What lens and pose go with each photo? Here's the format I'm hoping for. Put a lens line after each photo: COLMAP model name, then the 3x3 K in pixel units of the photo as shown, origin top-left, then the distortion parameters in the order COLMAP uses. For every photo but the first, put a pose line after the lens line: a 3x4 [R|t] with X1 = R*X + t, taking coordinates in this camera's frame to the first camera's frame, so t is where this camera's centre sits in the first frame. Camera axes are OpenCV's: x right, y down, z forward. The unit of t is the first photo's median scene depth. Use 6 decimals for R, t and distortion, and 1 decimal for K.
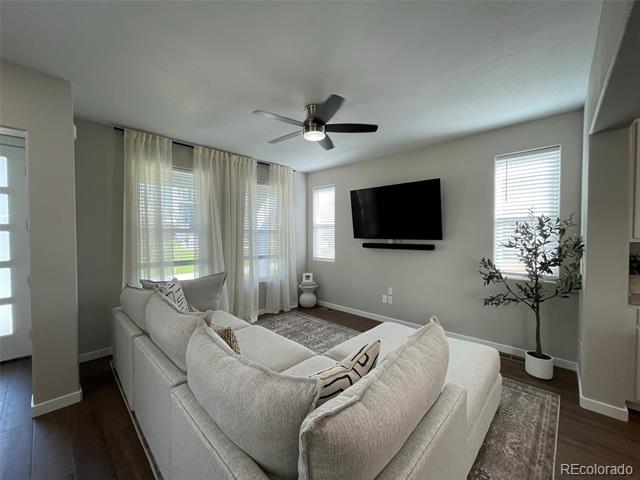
lens RADIAL K [[257.5, 0, 313.8], [0, 257.5, 240.6], [0, 0, 1]] dist [0.005885, -0.000854]
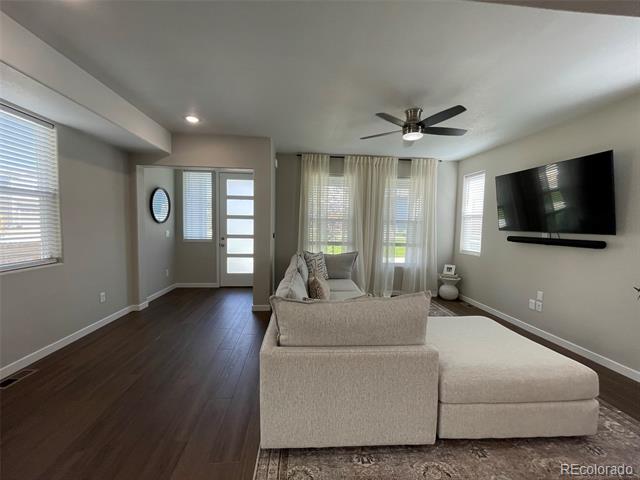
lens RADIAL K [[257.5, 0, 316.0], [0, 257.5, 241.9], [0, 0, 1]] dist [0.005885, -0.000854]
pose [[0.748779, 0.061669, -0.659944, 0.285953], [-0.036680, 0.997992, 0.051640, 0.008468], [0.661804, -0.014460, 0.749538, -0.084940]]
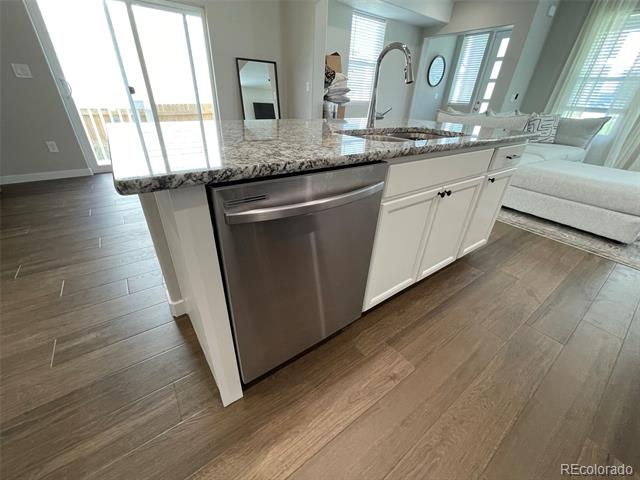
lens RADIAL K [[257.5, 0, 316.6], [0, 257.5, 238.1], [0, 0, 1]] dist [0.005885, -0.000854]
pose [[-0.175128, 0.471197, -0.864467, 0.927853], [-0.064504, 0.870659, 0.487640, 0.091236], [0.982430, 0.141161, -0.122083, -0.053173]]
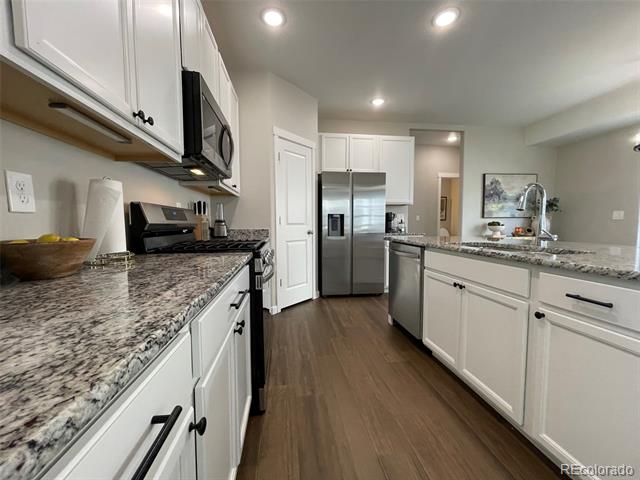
lens RADIAL K [[257.5, 0, 318.8], [0, 257.5, 239.5], [0, 0, 1]] dist [0.005885, -0.000854]
pose [[-0.782091, -0.033683, 0.622253, 0.529510], [0.021808, 0.996447, 0.081348, 0.078568], [-0.622782, 0.077192, -0.778578, 0.490695]]
